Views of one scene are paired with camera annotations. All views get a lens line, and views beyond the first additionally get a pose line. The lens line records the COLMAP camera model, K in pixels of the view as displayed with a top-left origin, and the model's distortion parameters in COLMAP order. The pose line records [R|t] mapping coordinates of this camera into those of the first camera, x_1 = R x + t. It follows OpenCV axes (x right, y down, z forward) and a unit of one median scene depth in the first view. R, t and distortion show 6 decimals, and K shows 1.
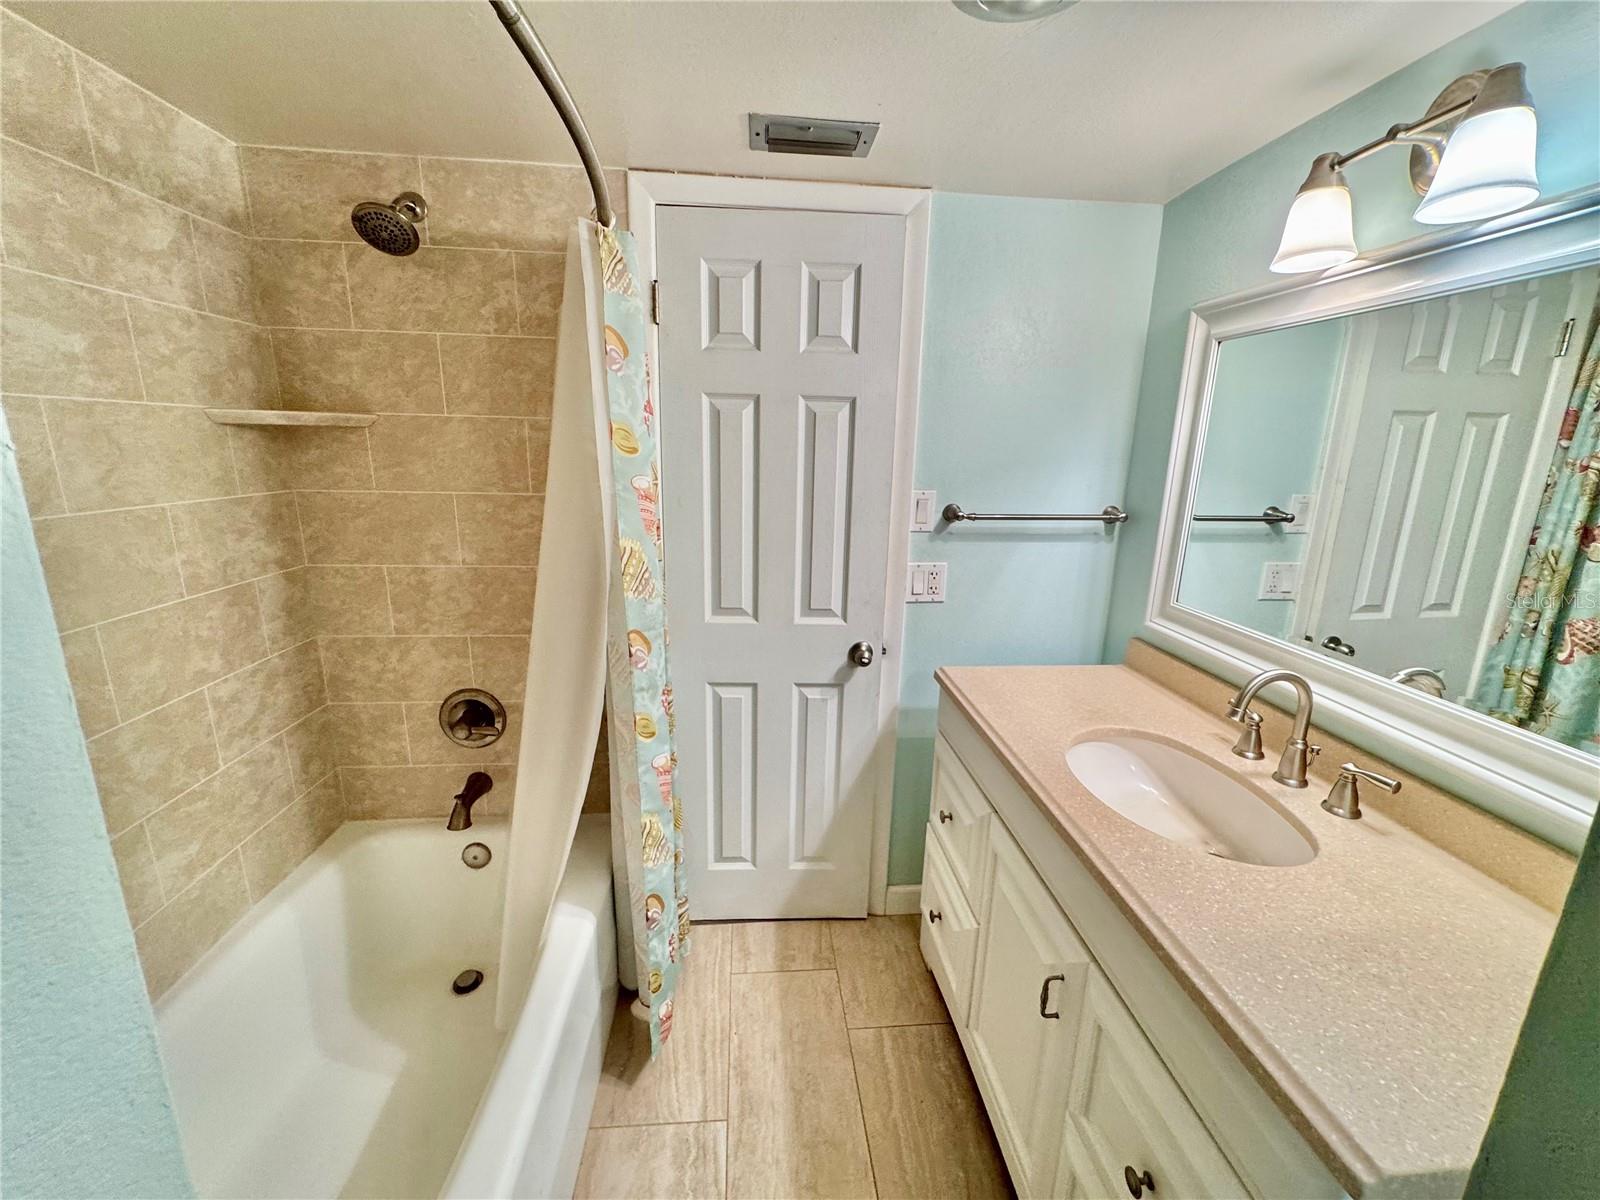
lens RADIAL K [[645.2, 0, 802.0], [0, 645.2, 601.1], [0, 0, 1]] dist [-0.001308, 0.000097]
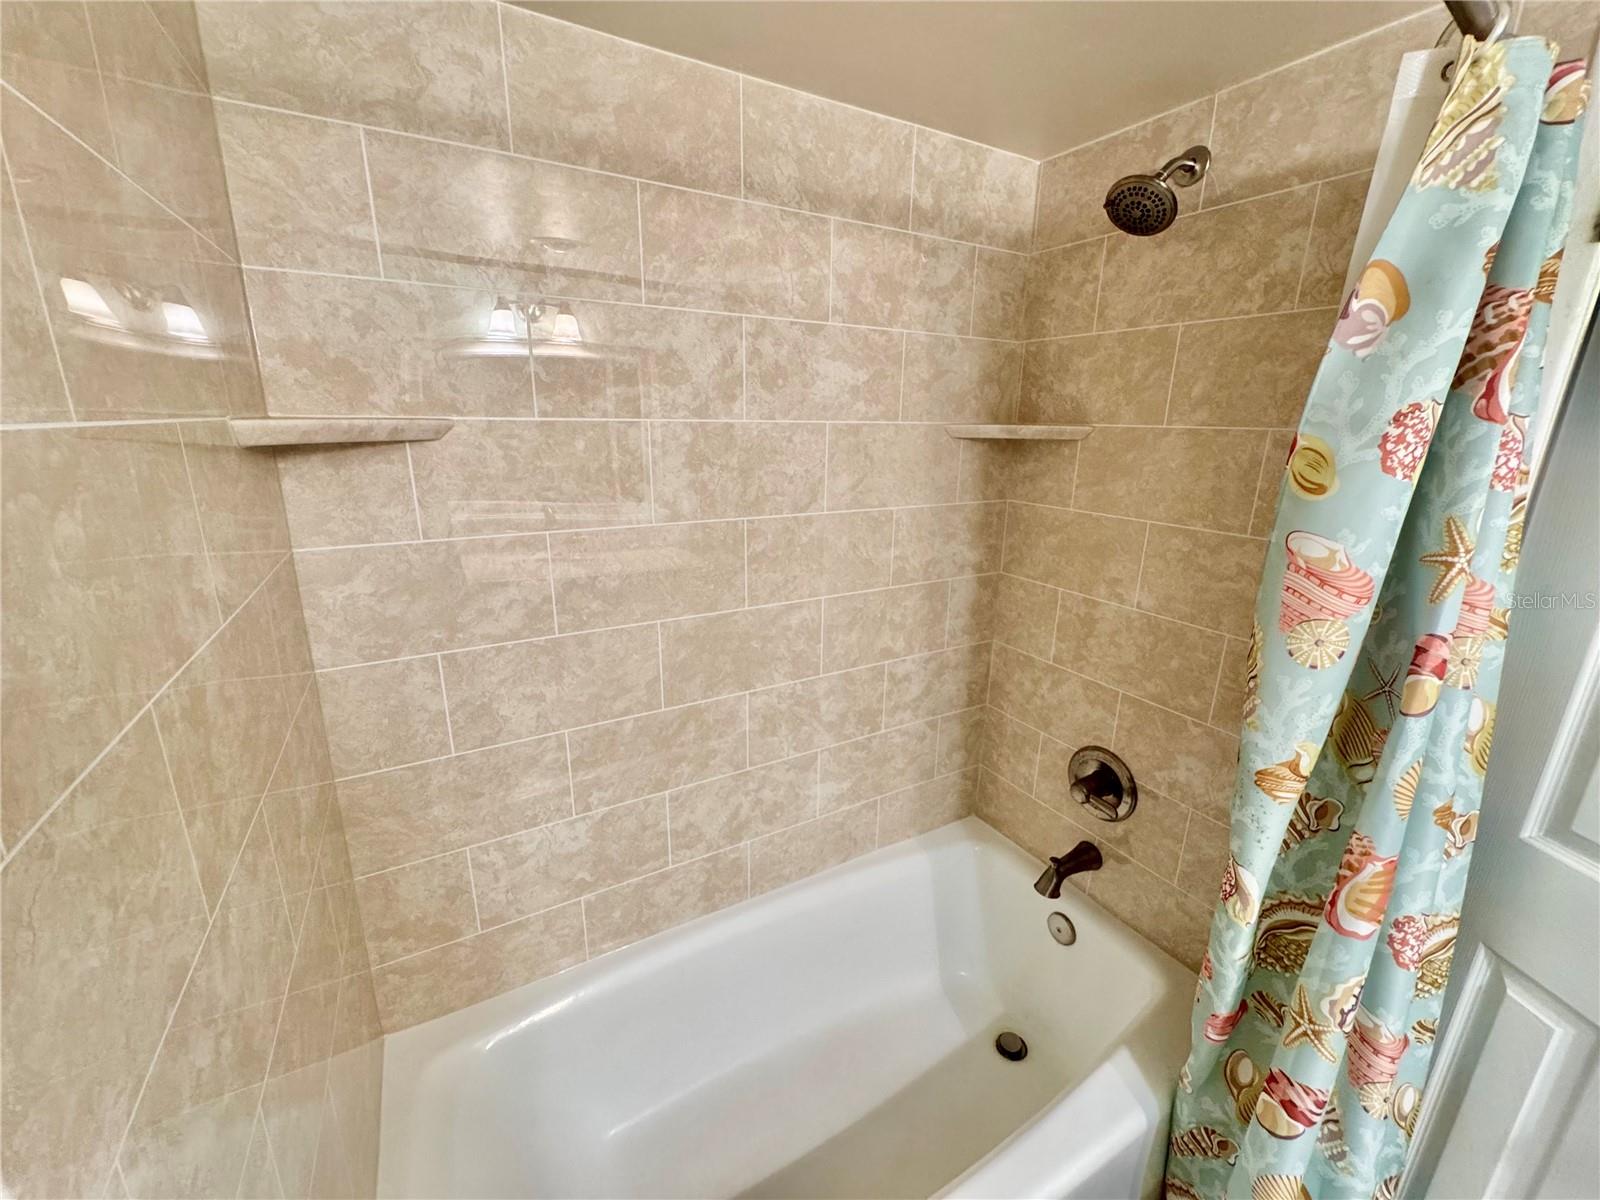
lens RADIAL K [[645.2, 0, 803.7], [0, 645.2, 598.9], [0, 0, 1]] dist [-0.001308, 0.000097]
pose [[0.417936, 0.231233, -0.878556, 0.016852], [-0.221577, 0.963806, 0.148264, -0.106811], [0.881041, 0.132703, 0.454045, 0.283072]]
